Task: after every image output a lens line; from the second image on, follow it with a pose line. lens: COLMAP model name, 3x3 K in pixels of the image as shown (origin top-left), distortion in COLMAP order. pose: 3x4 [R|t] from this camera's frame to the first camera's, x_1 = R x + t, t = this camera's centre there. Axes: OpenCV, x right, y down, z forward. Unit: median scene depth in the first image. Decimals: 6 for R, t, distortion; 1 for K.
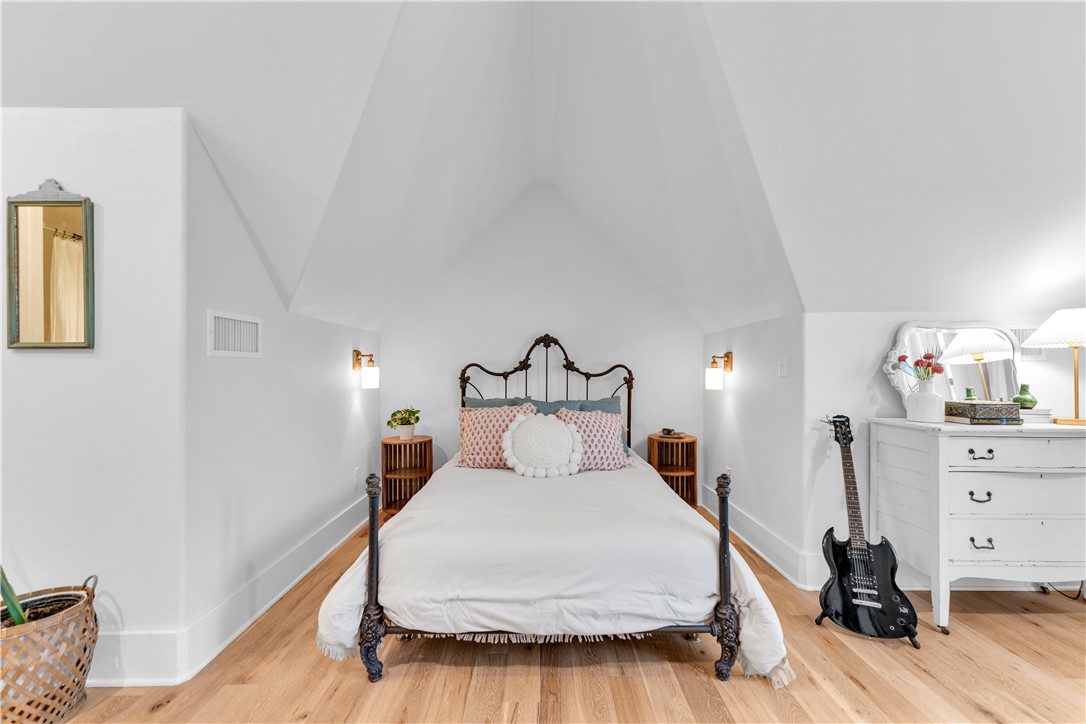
lens RADIAL K [[439.2, 0, 542.8], [0, 439.2, 367.4], [0, 0, 1]] dist [-0.000166, -0.000274]
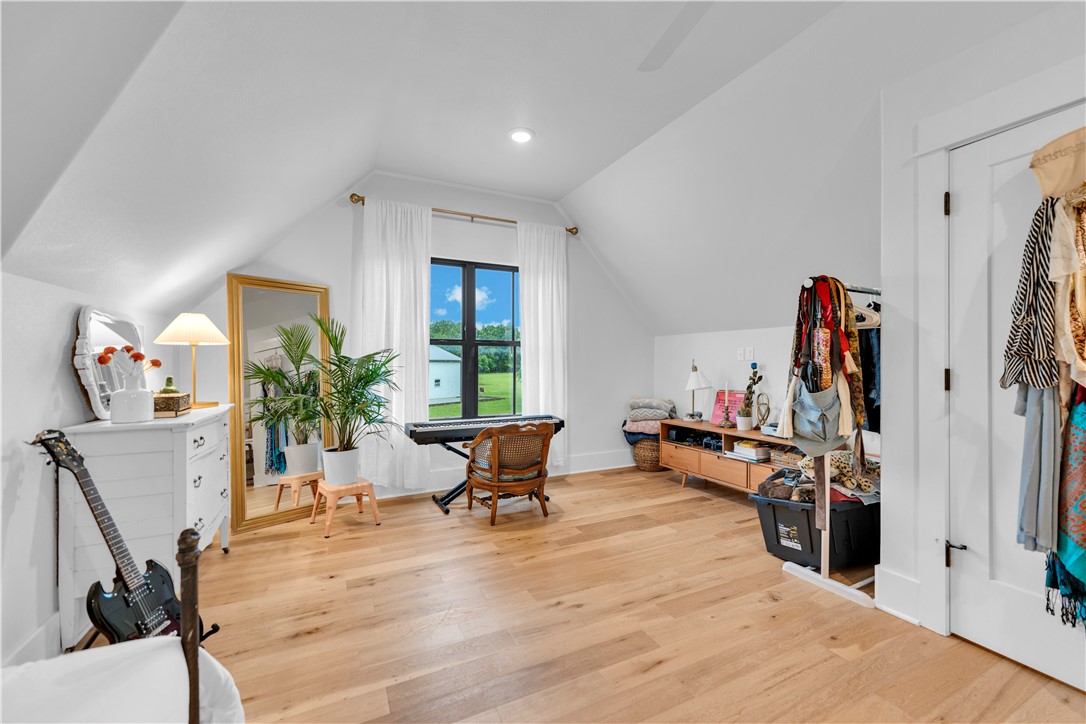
lens RADIAL K [[439.2, 0, 542.8], [0, 439.2, 367.4], [0, 0, 1]] dist [-0.000166, -0.000274]
pose [[-0.435672, -0.007964, 0.900070, -0.286766], [-0.003826, 0.999968, 0.006996, 0.003065], [-0.900097, -0.000396, -0.435689, 0.614353]]
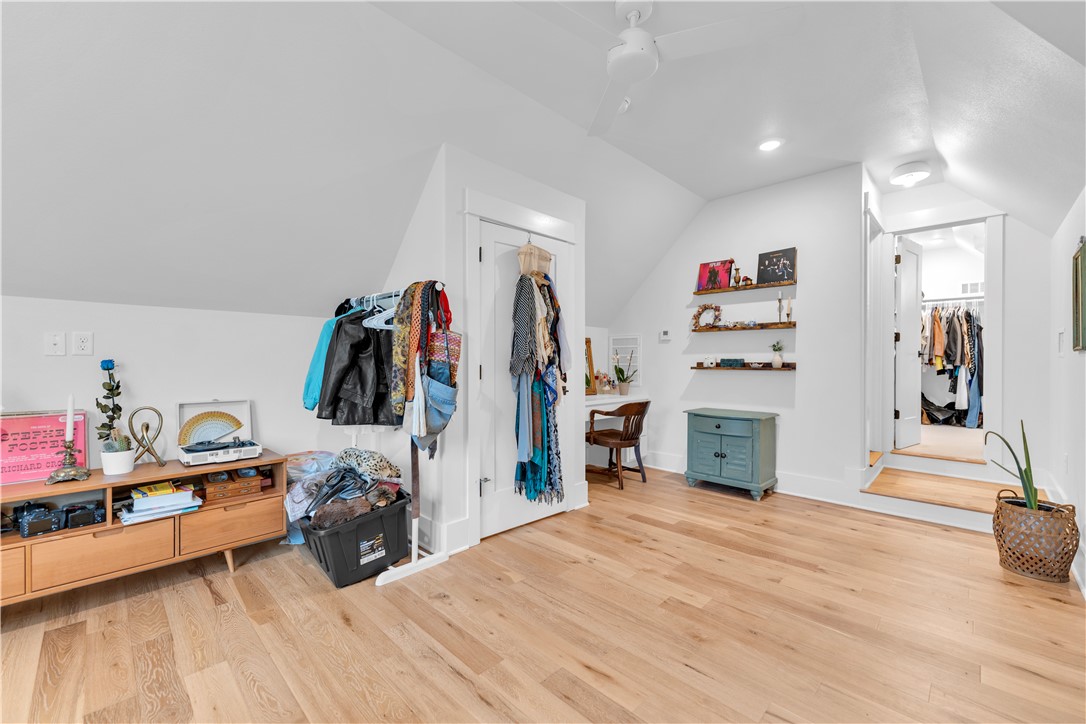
lens RADIAL K [[439.2, 0, 542.8], [0, 439.2, 367.4], [0, 0, 1]] dist [-0.000166, -0.000274]
pose [[-0.707946, 0.010602, -0.706187, 0.874457], [0.004374, 0.999934, 0.010628, 0.004368], [0.706253, 0.004435, -0.707946, 0.569616]]
